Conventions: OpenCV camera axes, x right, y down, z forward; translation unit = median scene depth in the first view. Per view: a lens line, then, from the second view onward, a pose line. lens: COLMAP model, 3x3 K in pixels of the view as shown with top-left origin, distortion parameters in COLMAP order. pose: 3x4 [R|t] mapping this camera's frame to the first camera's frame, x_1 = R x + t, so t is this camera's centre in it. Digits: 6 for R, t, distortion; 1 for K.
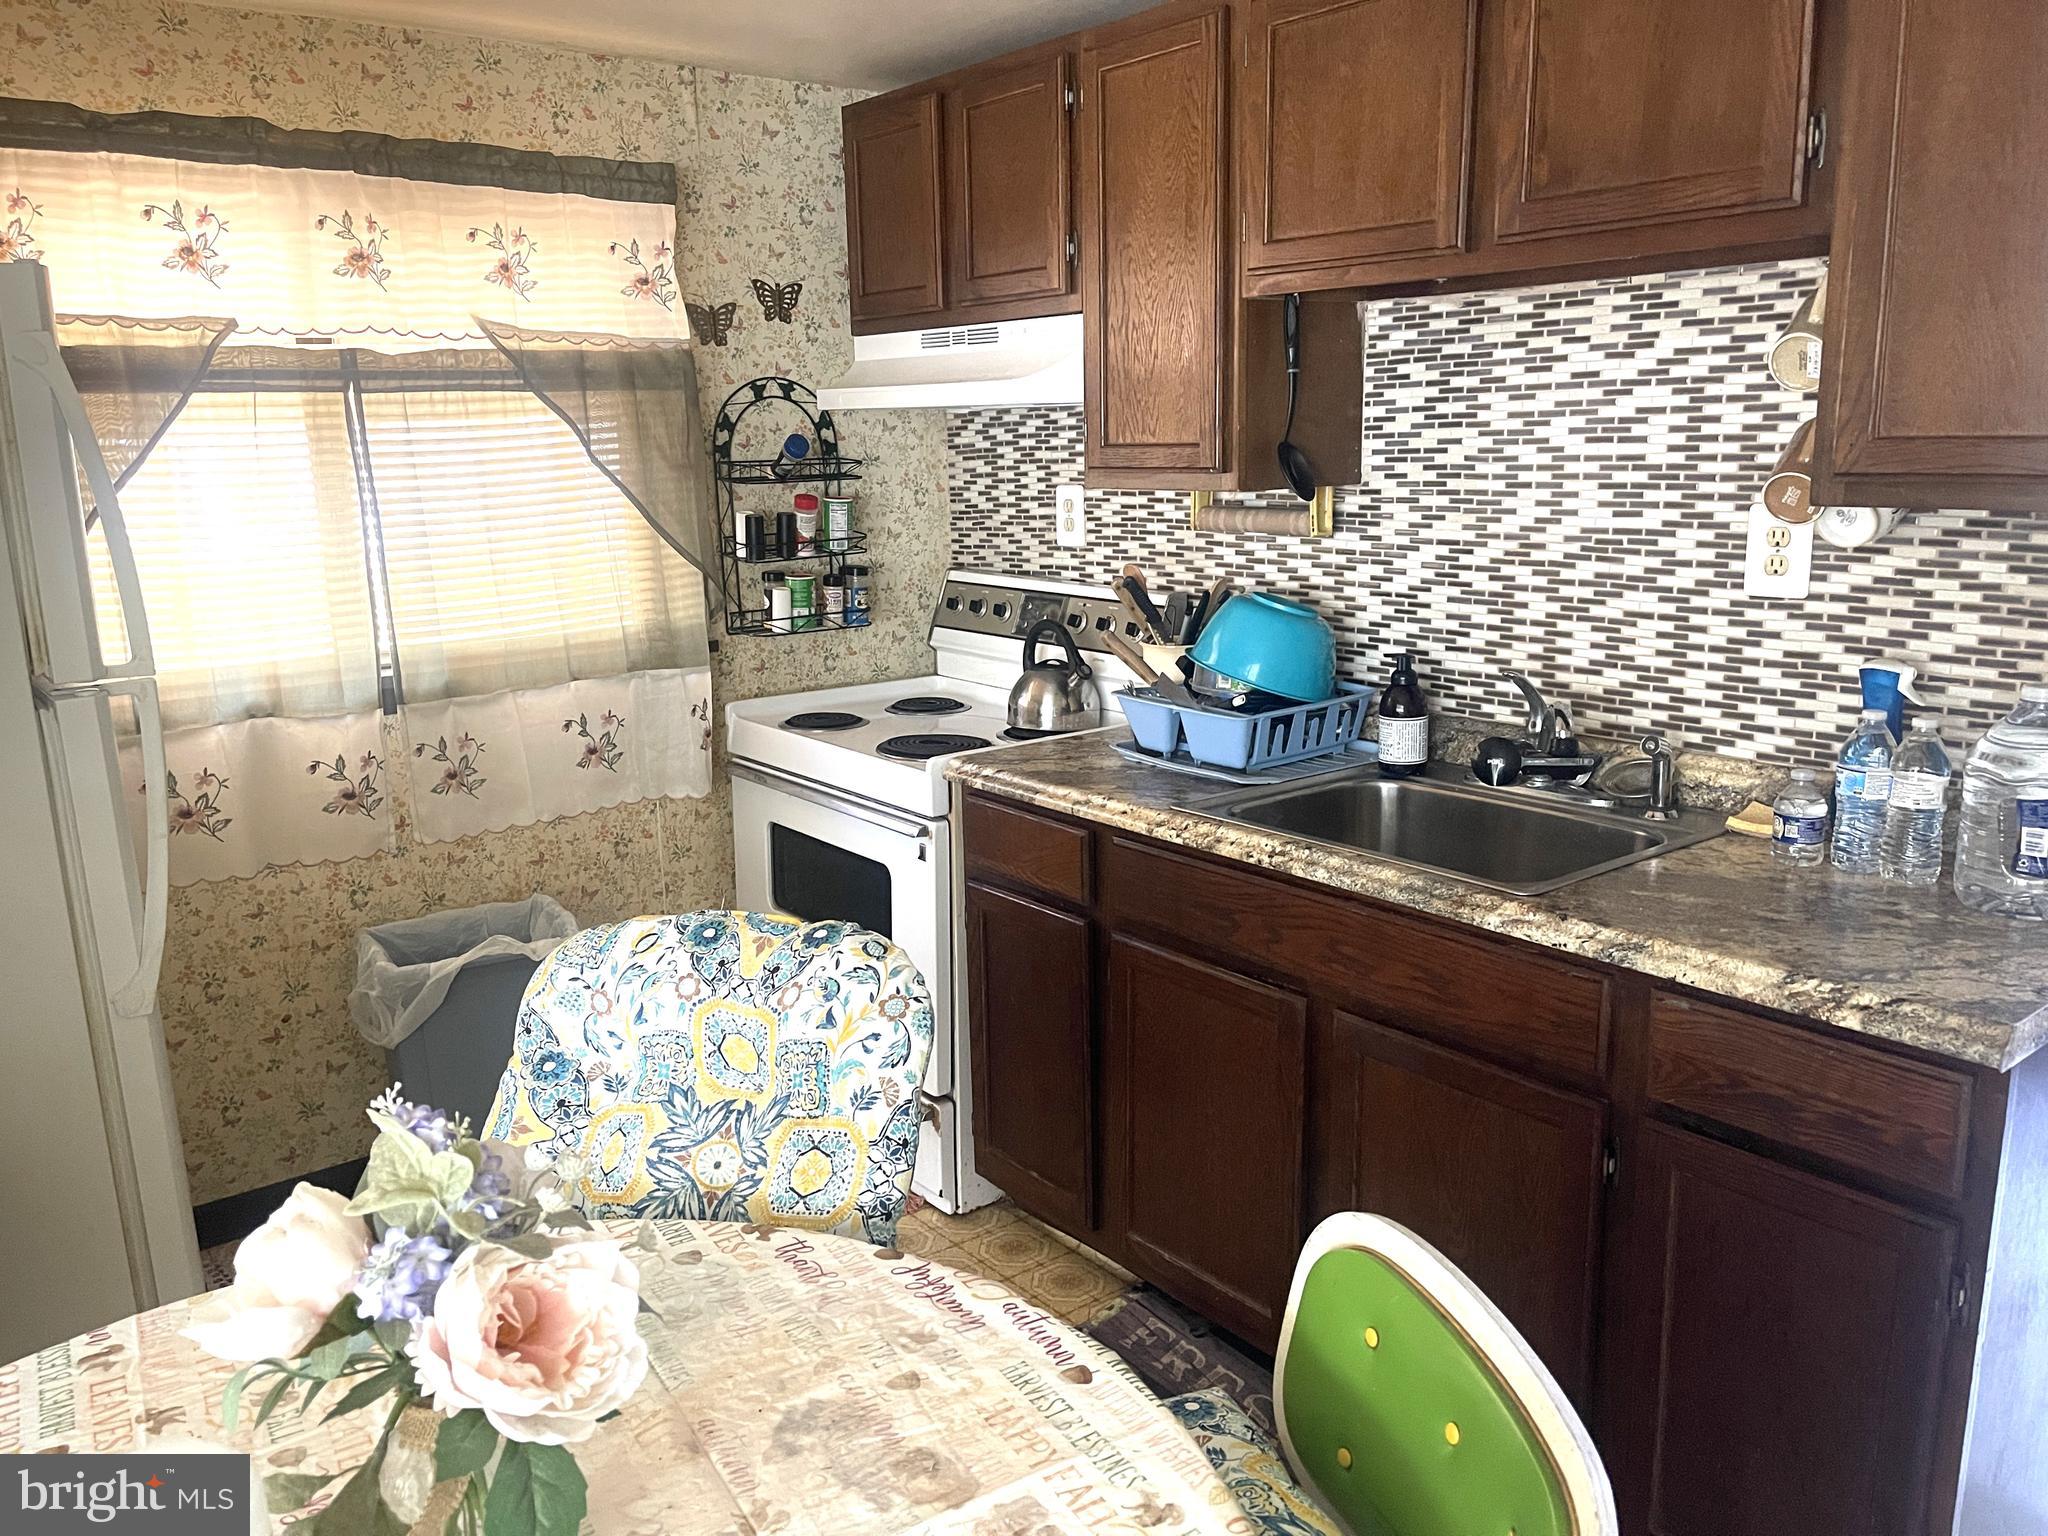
lens RADIAL K [[1540.4, 0, 1019.4], [0, 1540.4, 773.6], [0, 0, 1]] dist [0.045815, -0.075269]
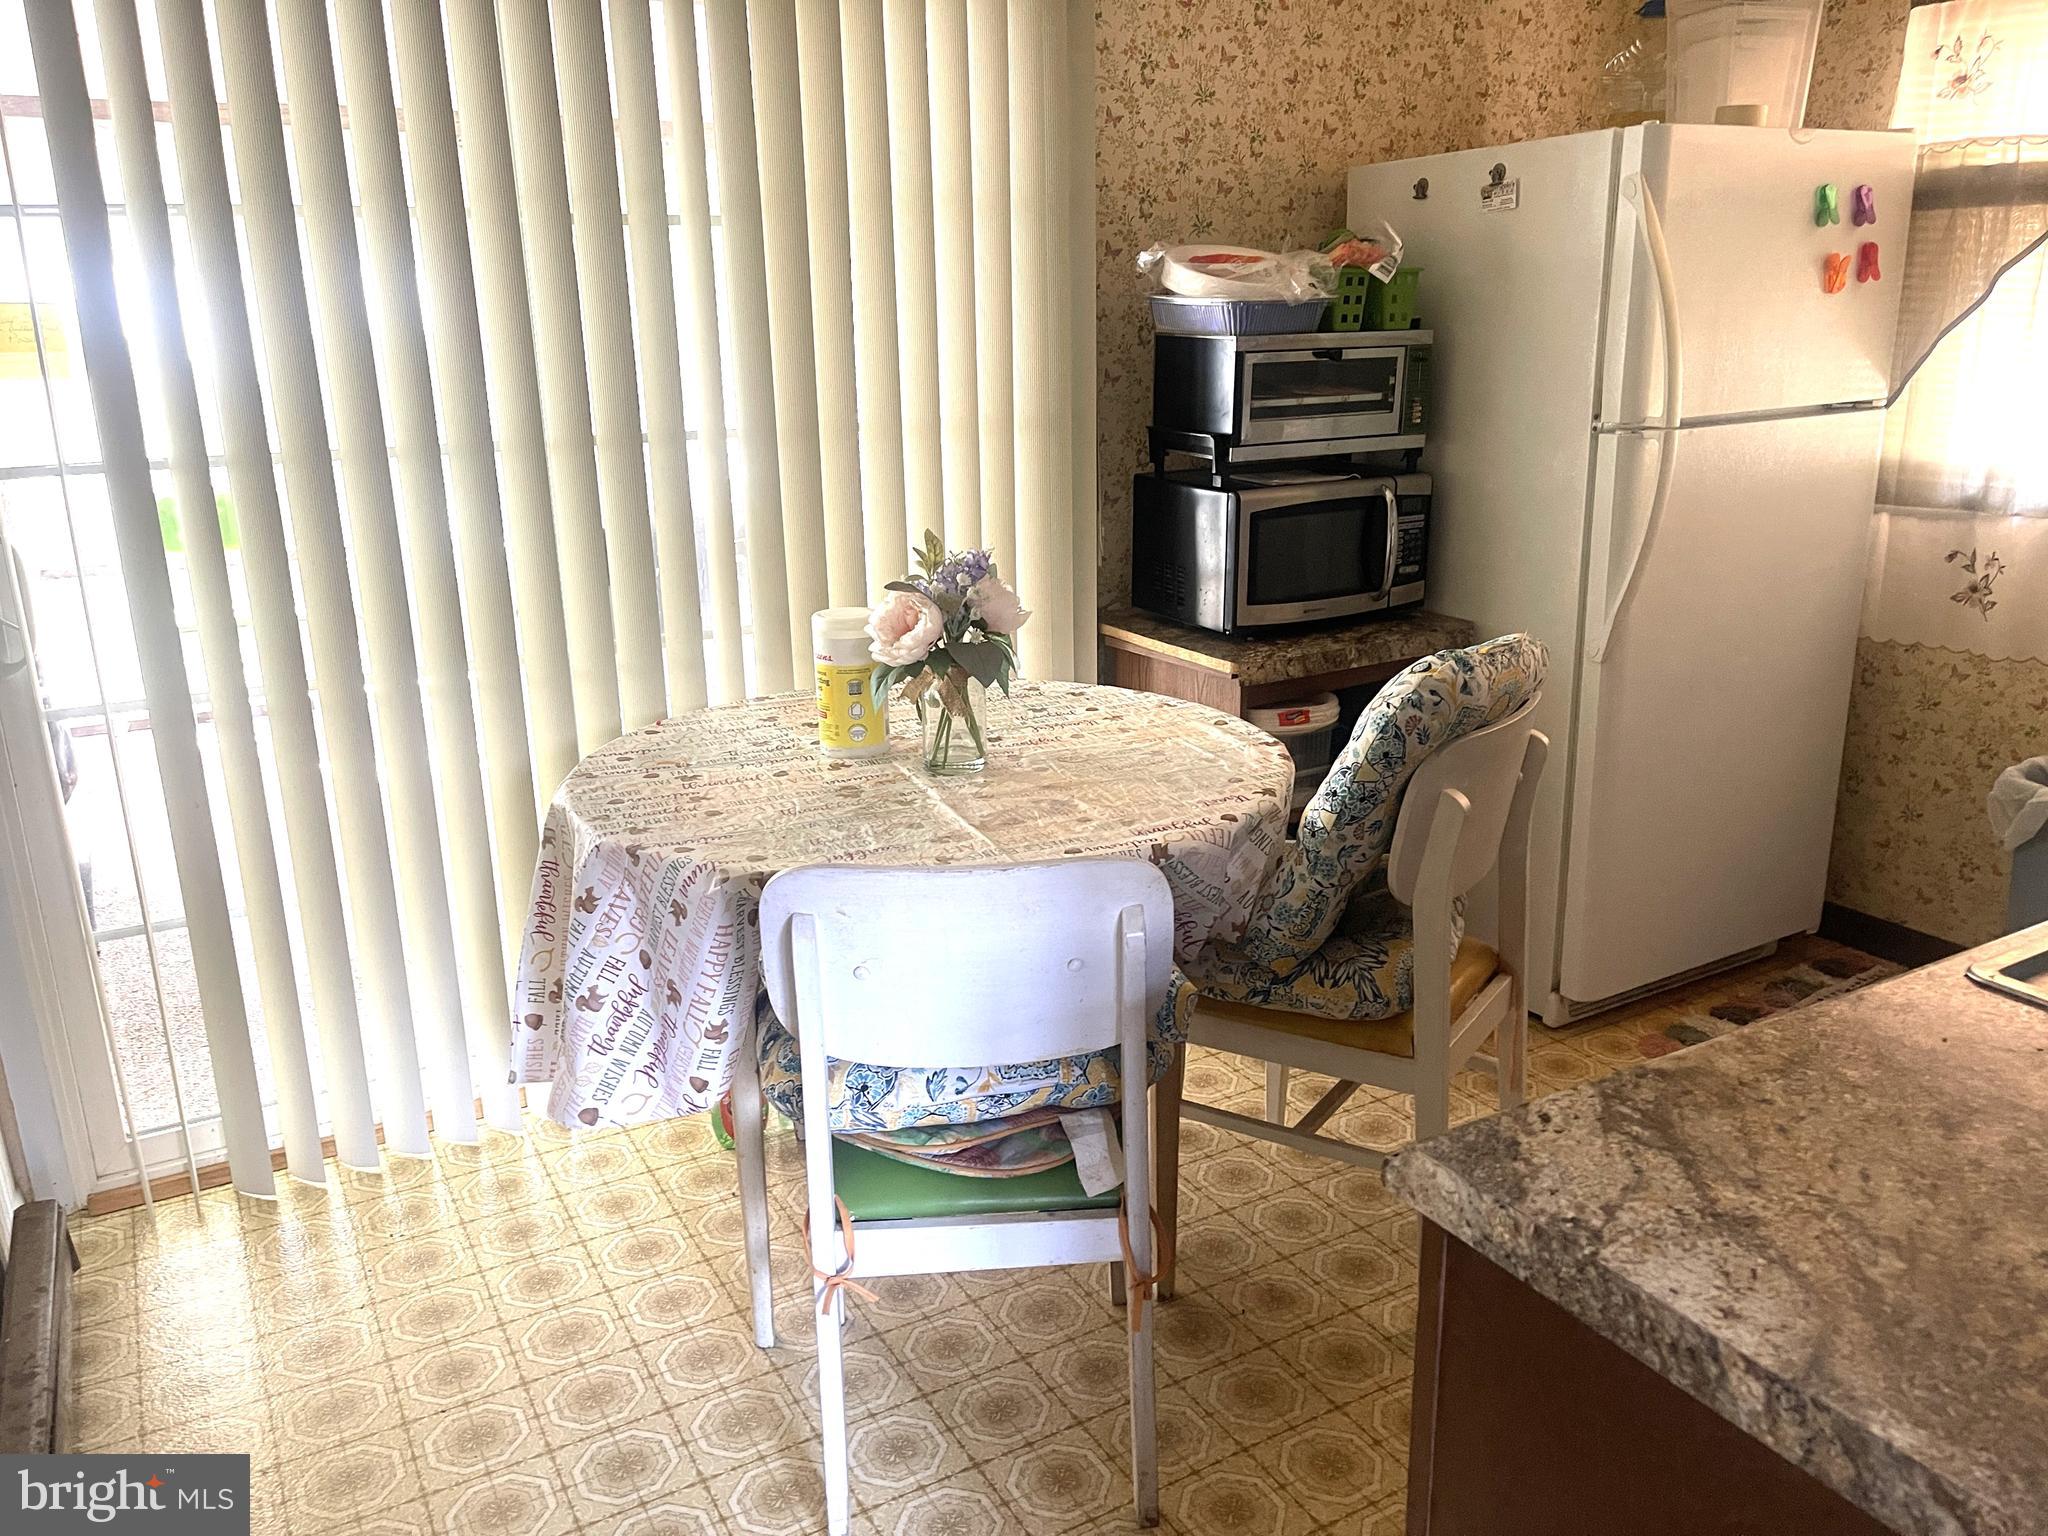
lens RADIAL K [[1540.4, 0, 1019.4], [0, 1540.4, 773.6], [0, 0, 1]] dist [0.045815, -0.075269]
pose [[-0.136368, 0.317719, -0.938328, 1.324862], [-0.192898, 0.920530, 0.339727, -0.200271], [0.971696, 0.227329, -0.064243, 0.871254]]
